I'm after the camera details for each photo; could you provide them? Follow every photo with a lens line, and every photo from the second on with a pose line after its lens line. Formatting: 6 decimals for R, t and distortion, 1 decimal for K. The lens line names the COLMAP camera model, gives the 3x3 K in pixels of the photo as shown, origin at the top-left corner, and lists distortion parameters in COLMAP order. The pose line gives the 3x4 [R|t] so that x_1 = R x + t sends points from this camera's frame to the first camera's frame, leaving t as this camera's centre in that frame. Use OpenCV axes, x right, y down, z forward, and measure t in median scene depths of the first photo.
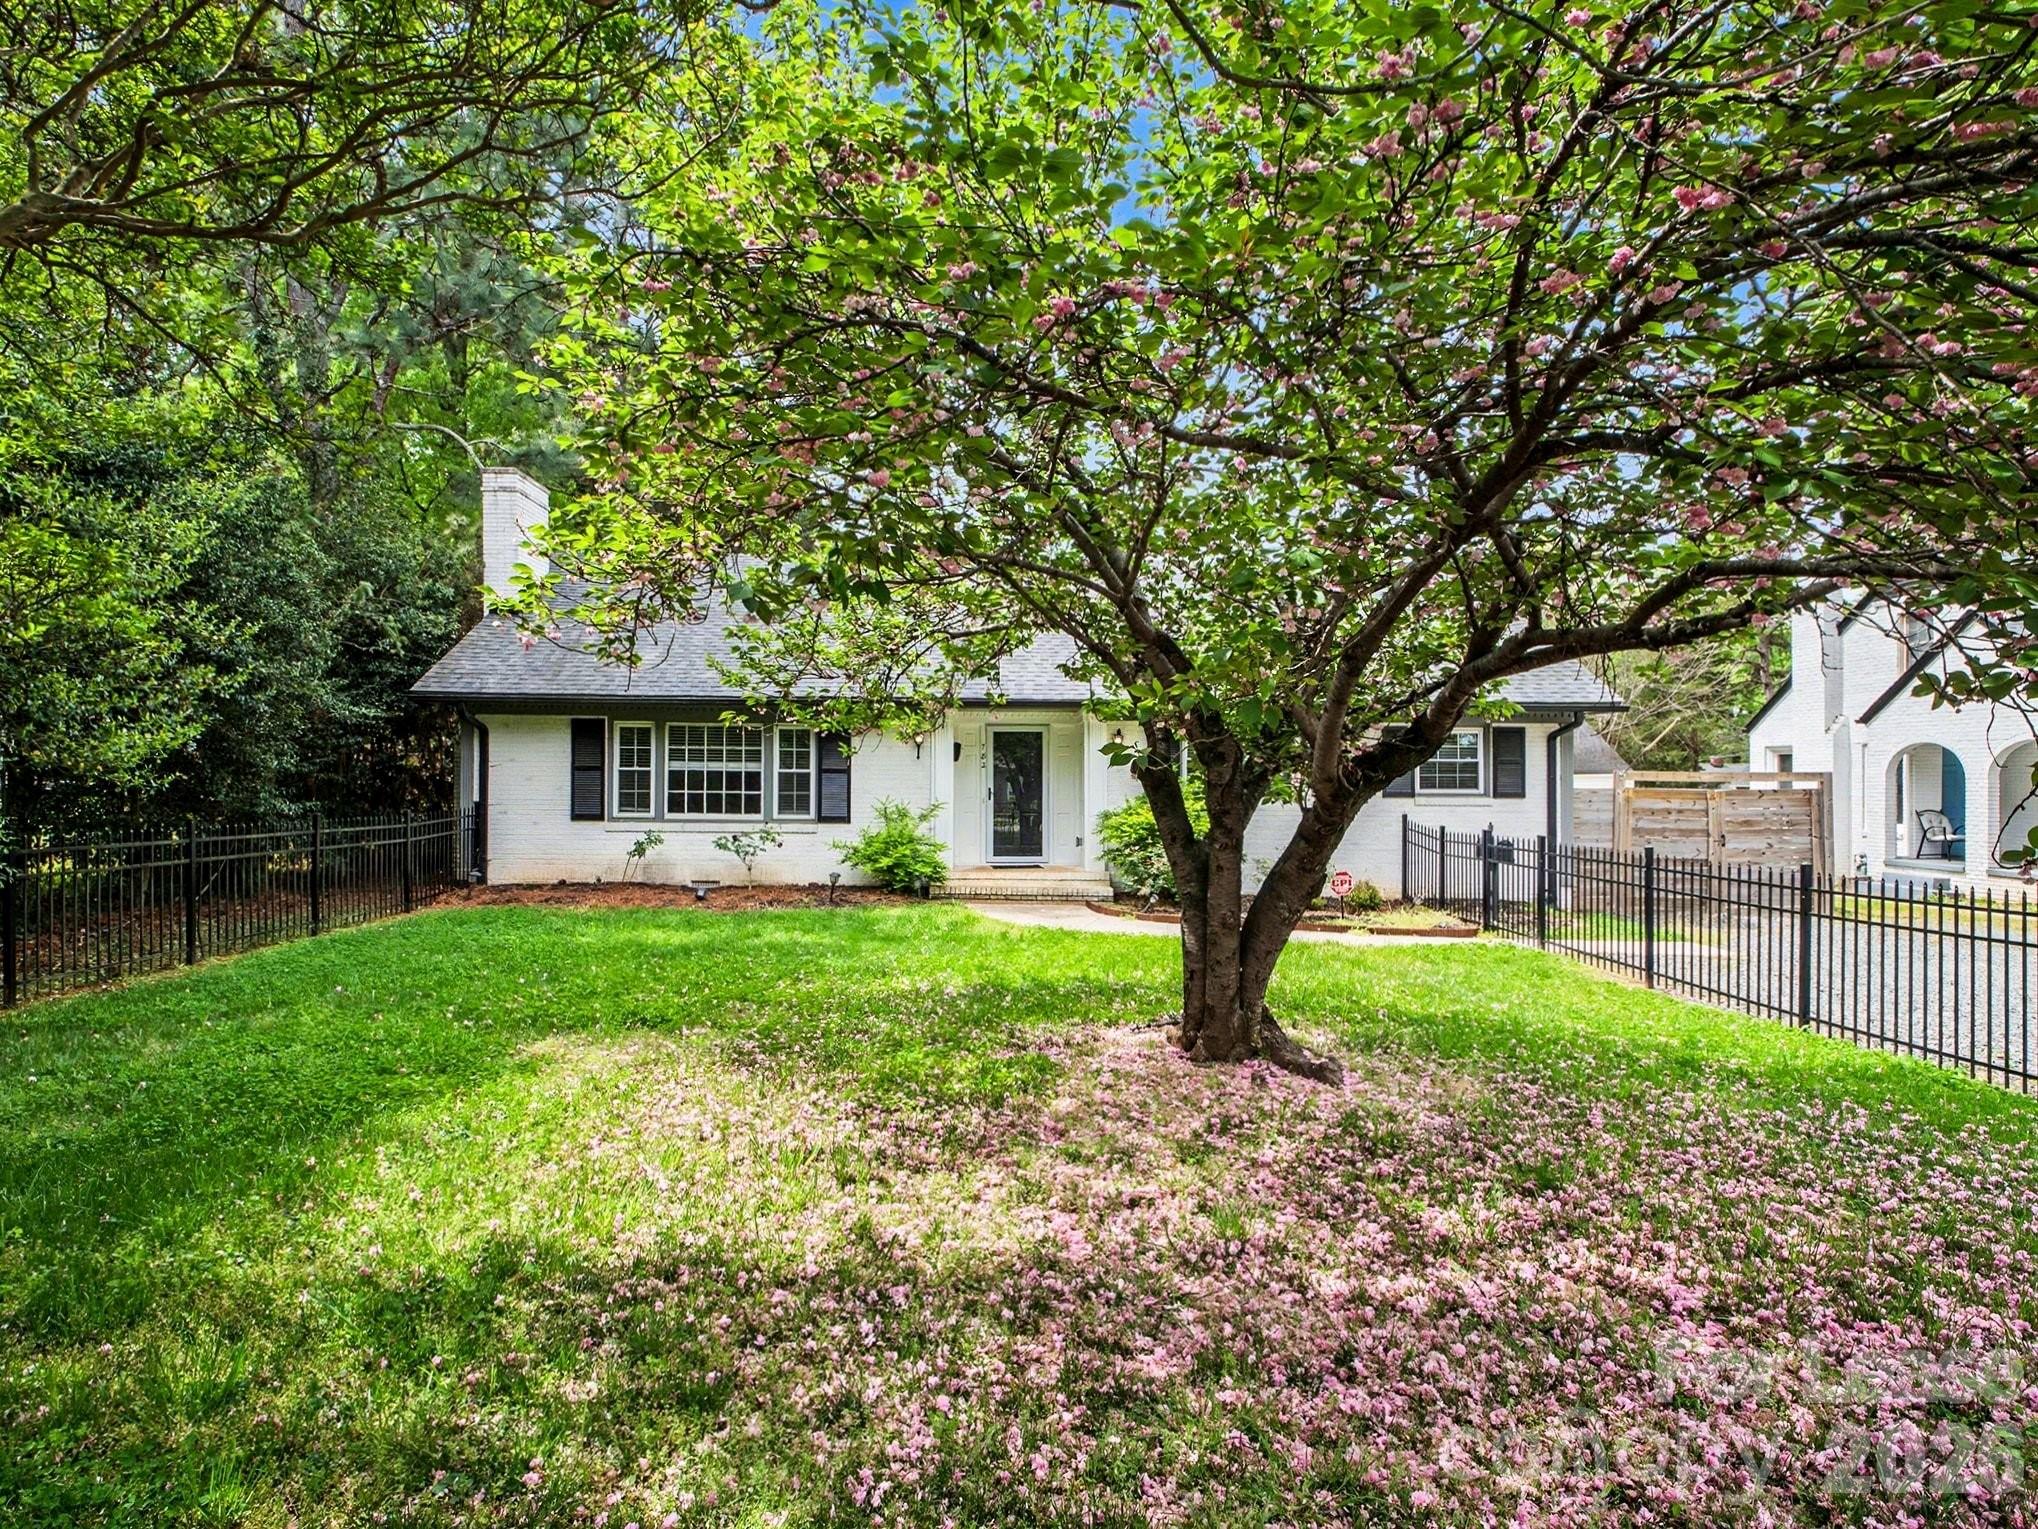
lens RADIAL K [[1108.5, 0, 1009.9], [0, 1108.5, 791.2], [0, 0, 1]] dist [-0.008522, -0.000807]
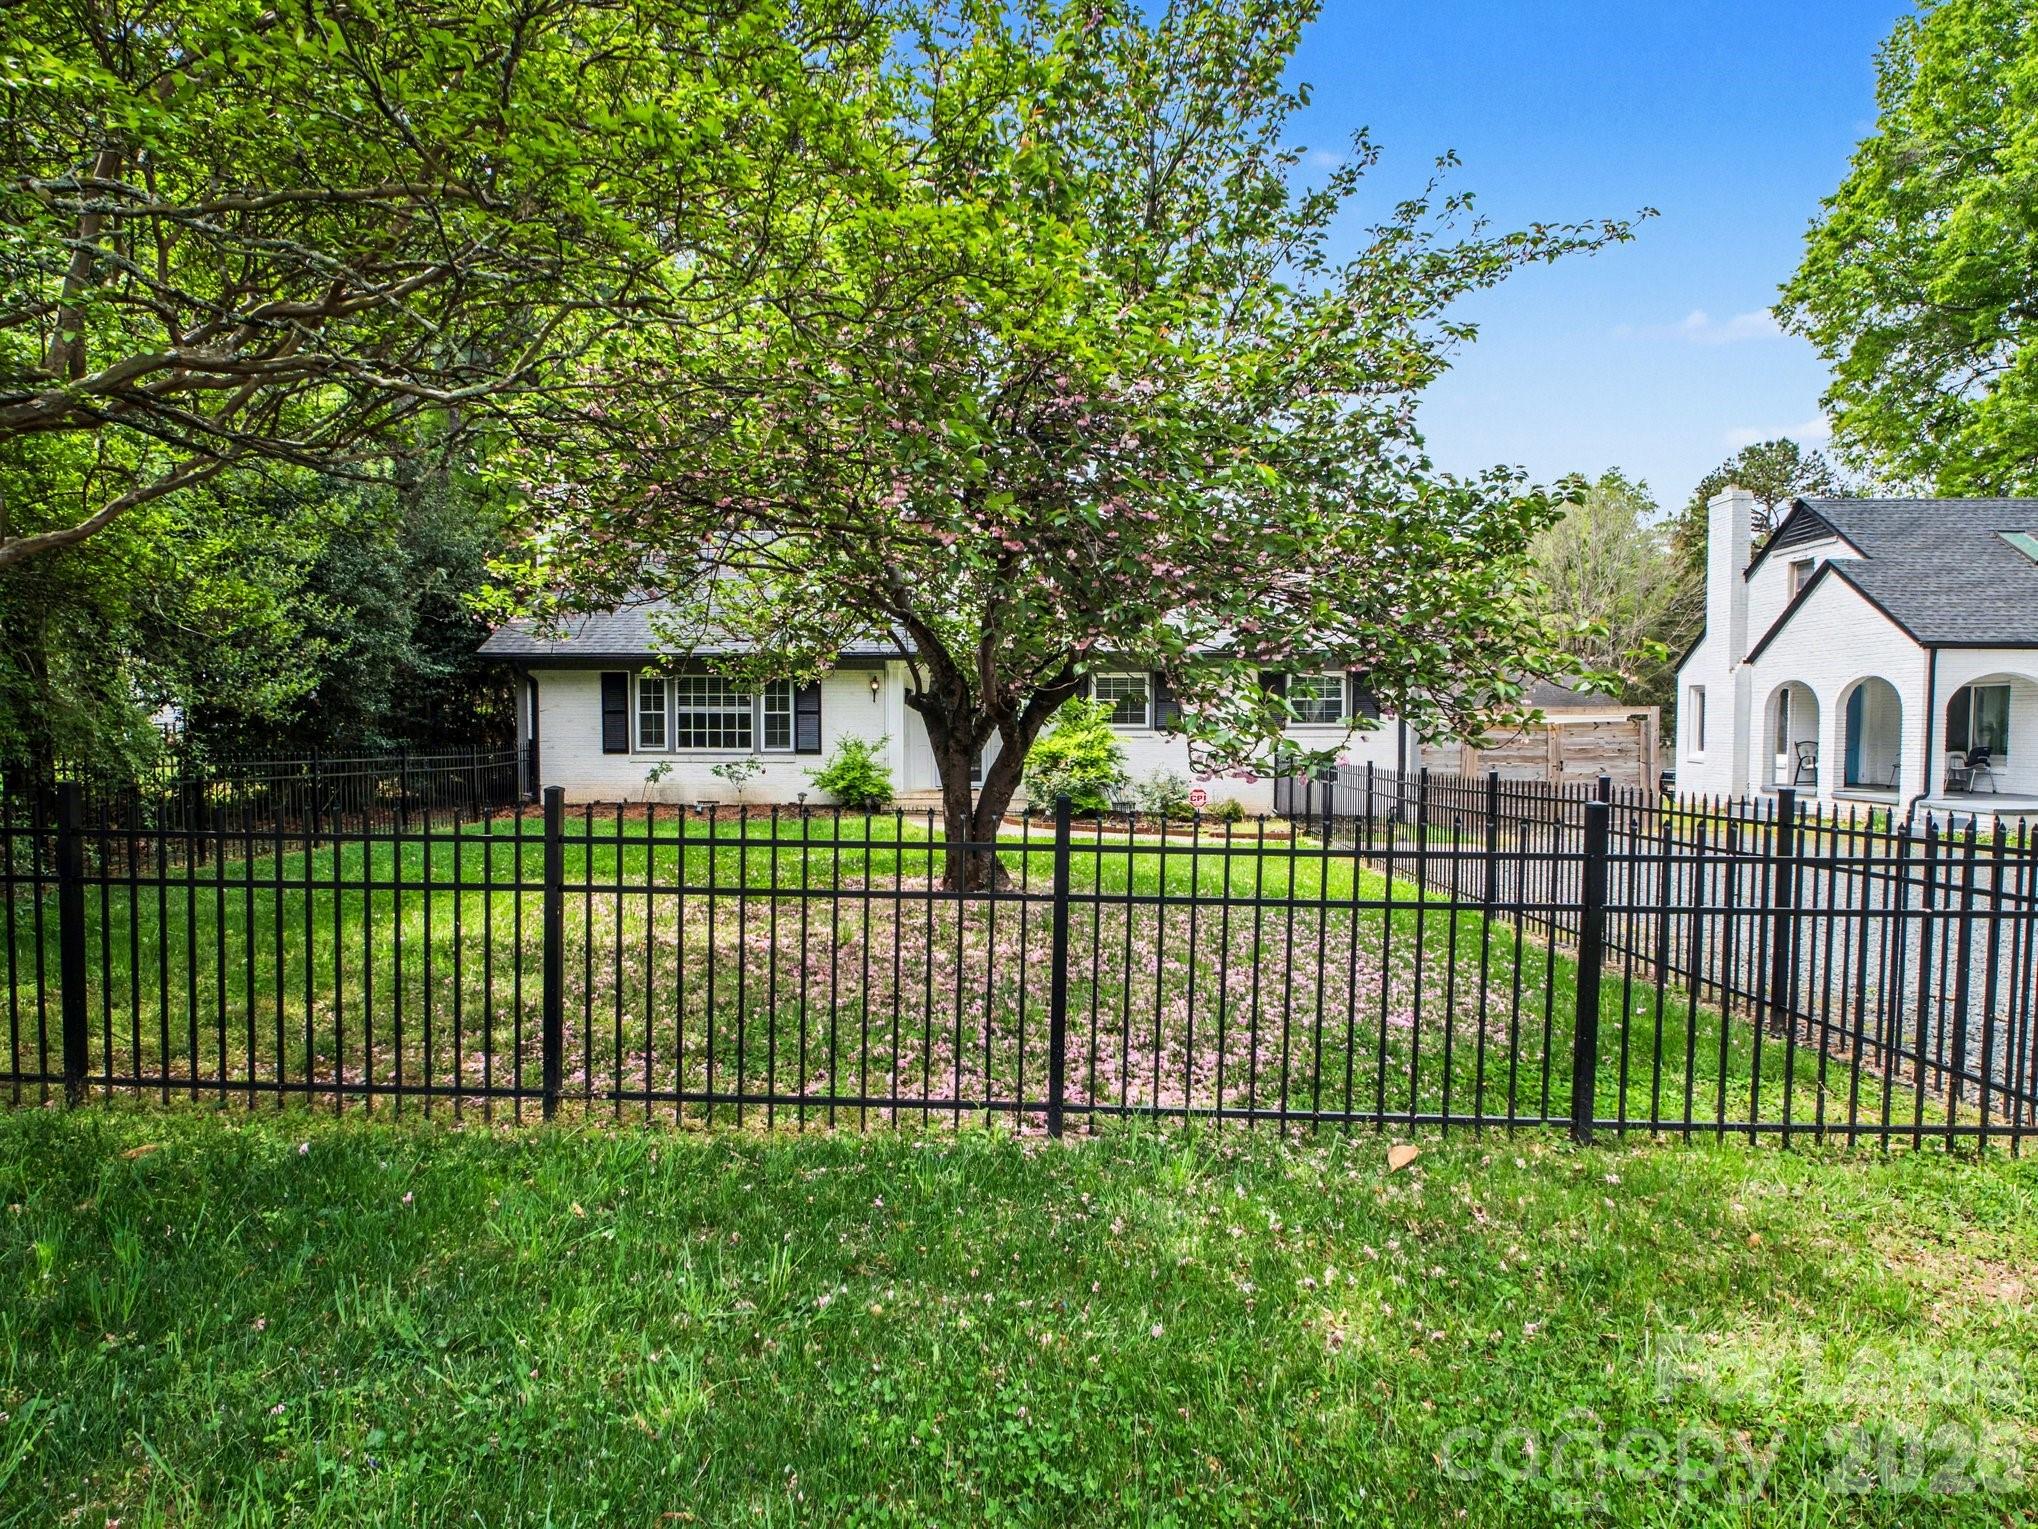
lens RADIAL K [[1114.7, 0, 1010.5], [0, 1114.7, 769.3], [0, 0, 1]] dist [0.001430, -0.001601]
pose [[0.996293, -0.003905, -0.085940, 0.175441], [0.005977, 0.999697, 0.023861, 0.016947], [0.085821, -0.024286, 0.996015, -0.226192]]
